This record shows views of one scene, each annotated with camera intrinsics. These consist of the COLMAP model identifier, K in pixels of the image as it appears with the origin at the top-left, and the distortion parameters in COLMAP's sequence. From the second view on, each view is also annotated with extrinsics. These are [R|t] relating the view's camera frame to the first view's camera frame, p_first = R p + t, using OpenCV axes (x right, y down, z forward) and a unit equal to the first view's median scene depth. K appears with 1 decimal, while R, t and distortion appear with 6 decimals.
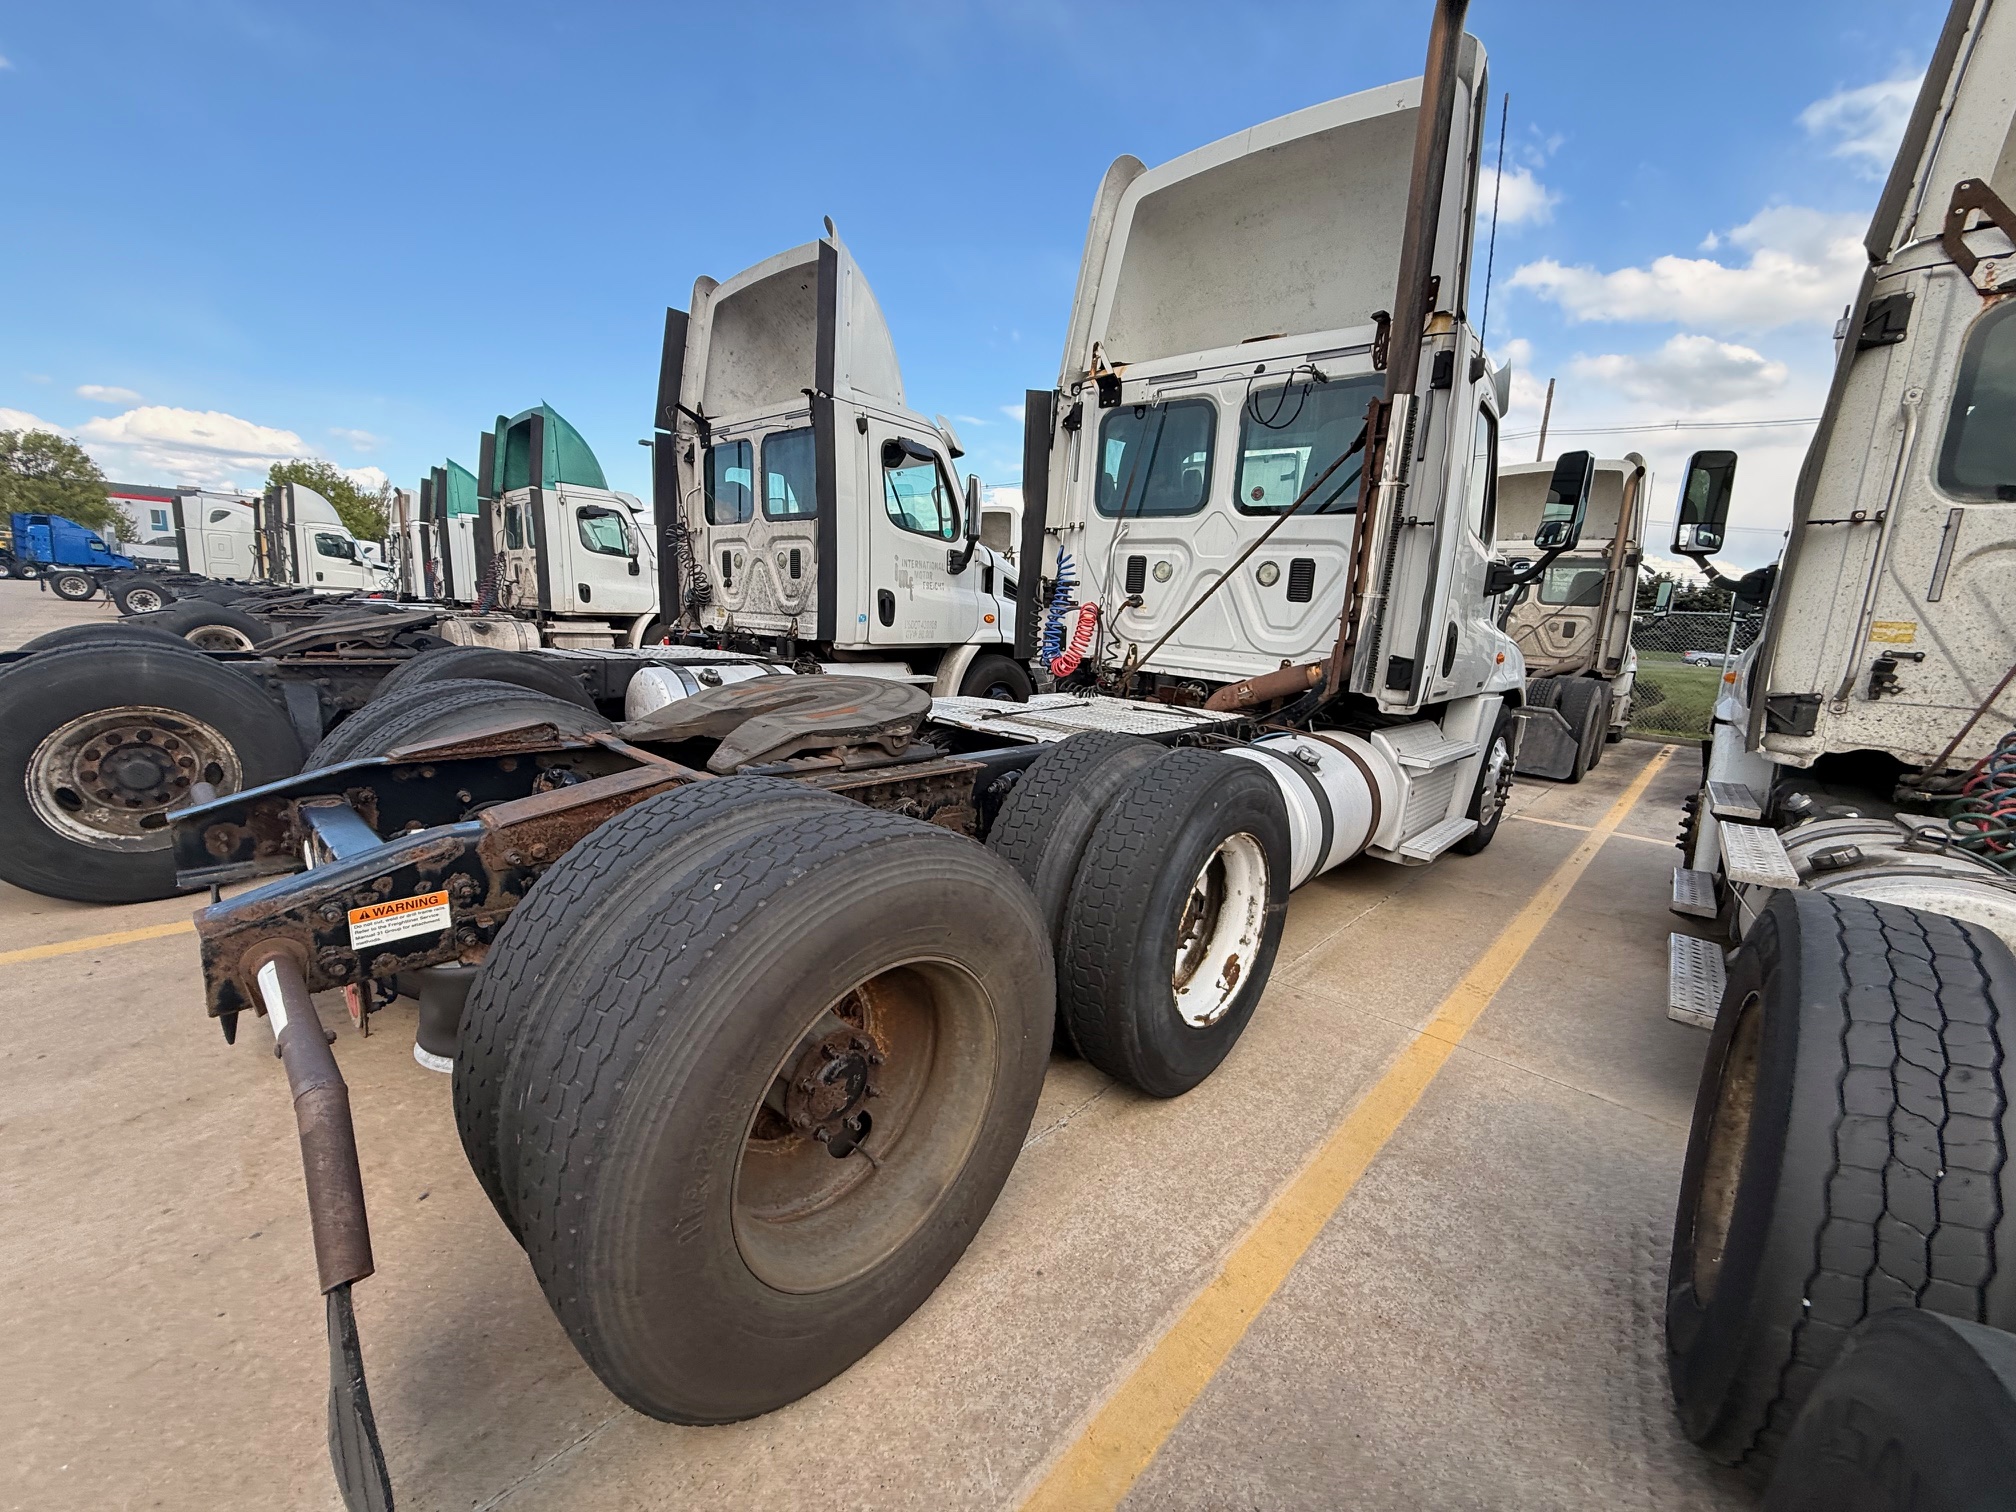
lens RADIAL K [[802.5, 0, 1018.7], [0, 802.5, 771.8], [0, 0, 1]] dist [-0.000567, -0.000171]
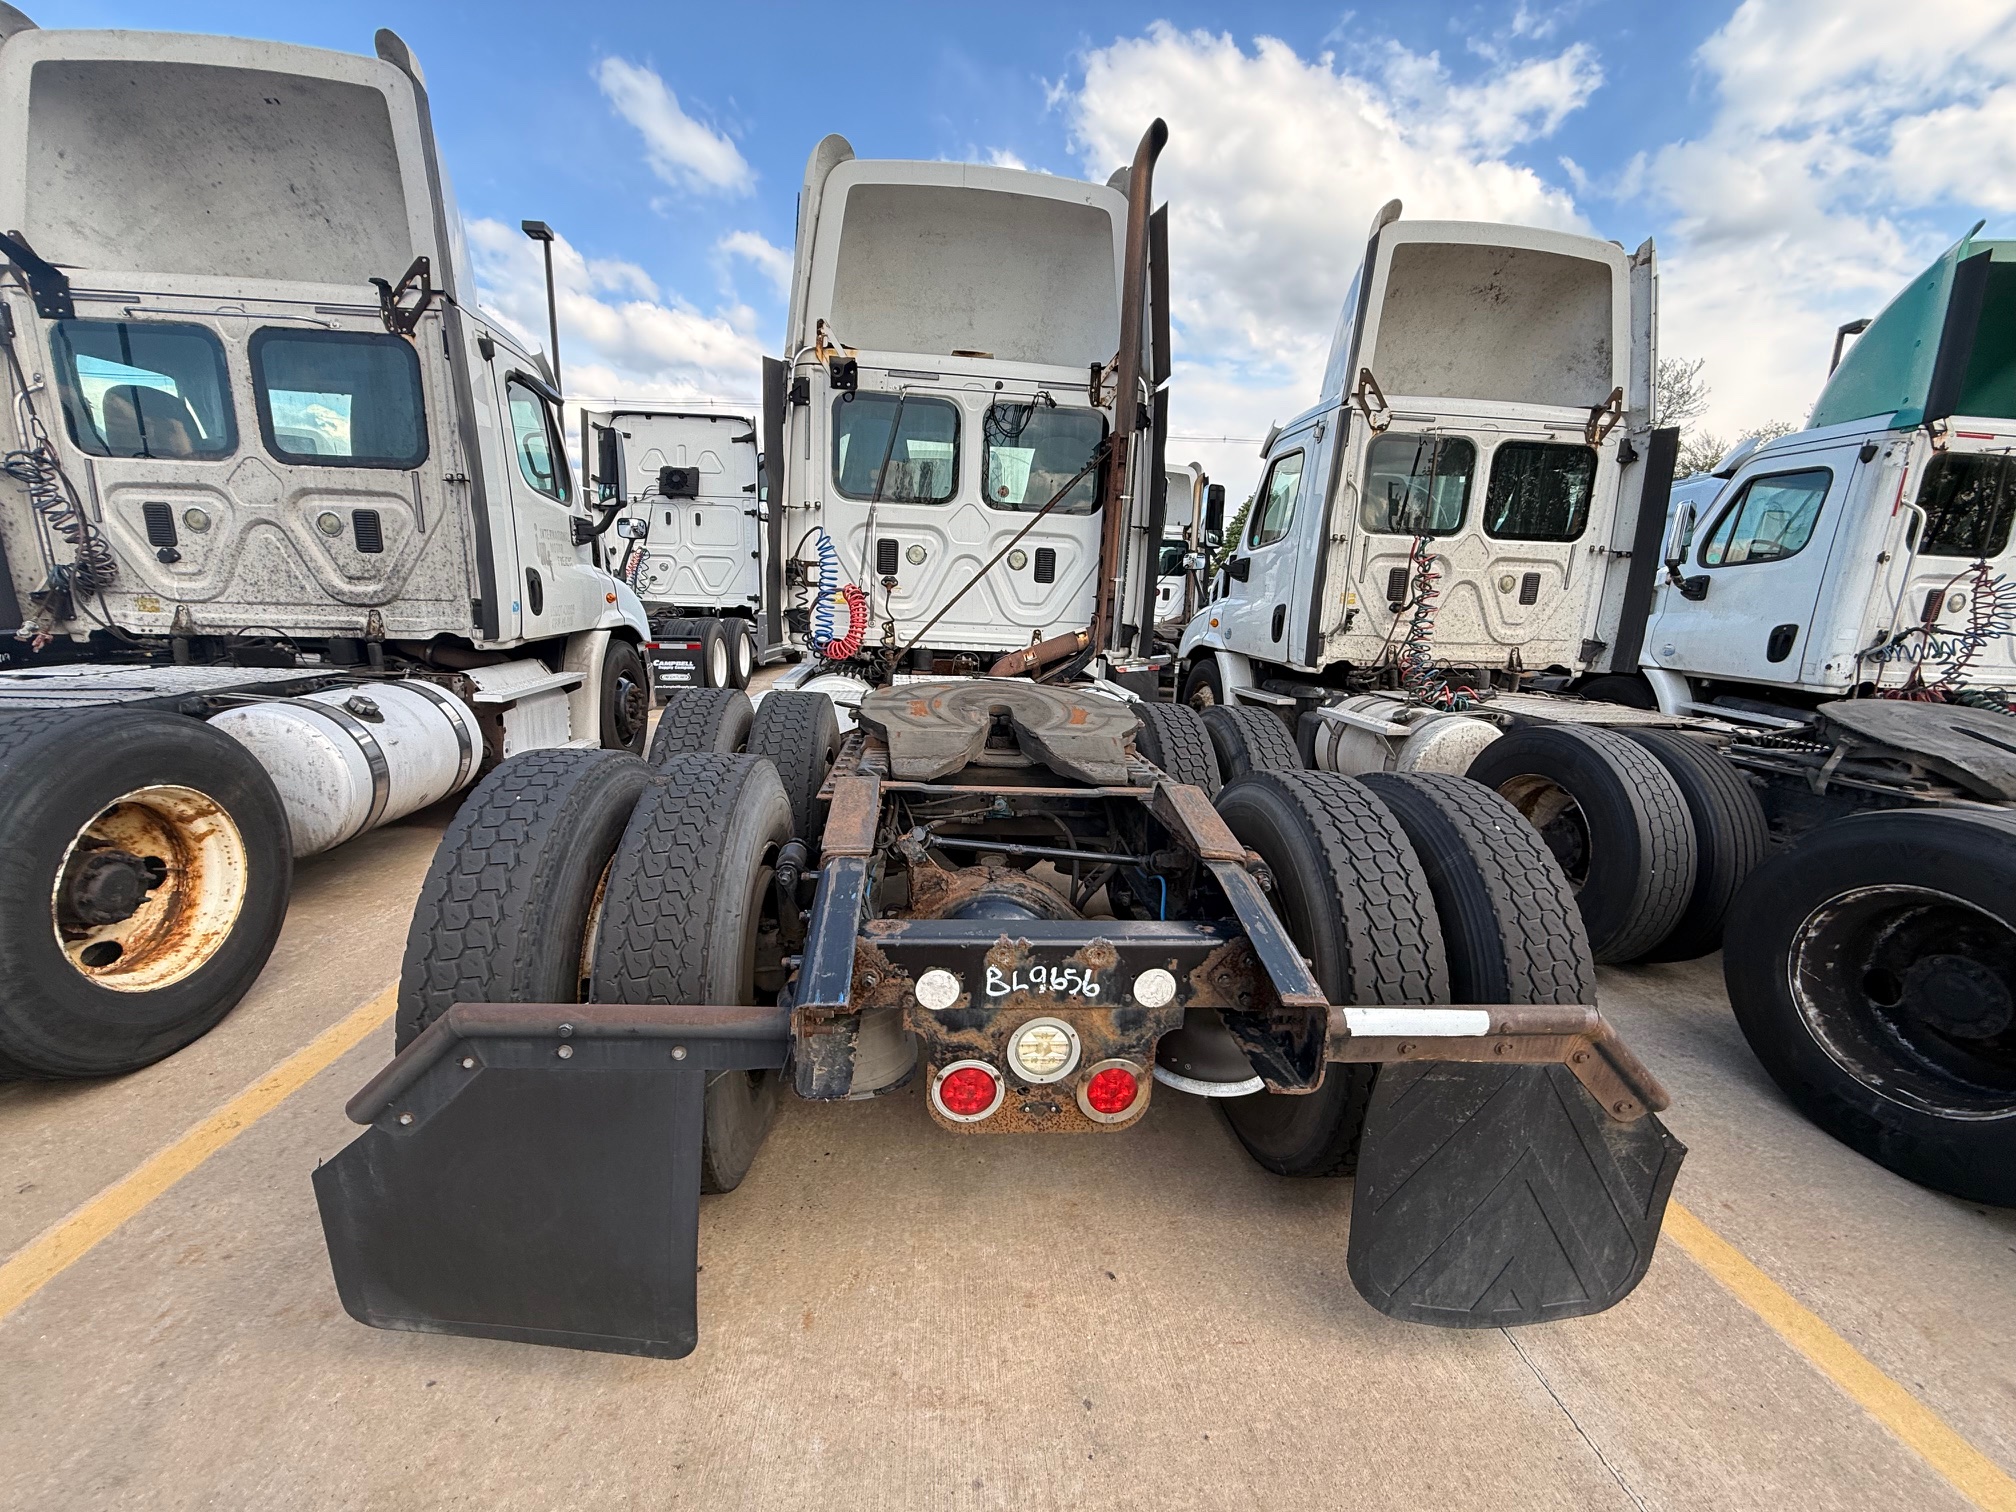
lens RADIAL K [[818.2, 0, 982.7], [0, 818.2, 766.6], [0, 0, 1]] dist [-0.000061, 0.000033]
pose [[0.674643, -0.185427, 0.714474, -0.587491], [0.148205, 0.982250, 0.114980, -0.079768], [-0.723113, 0.028318, 0.690149, 0.174298]]
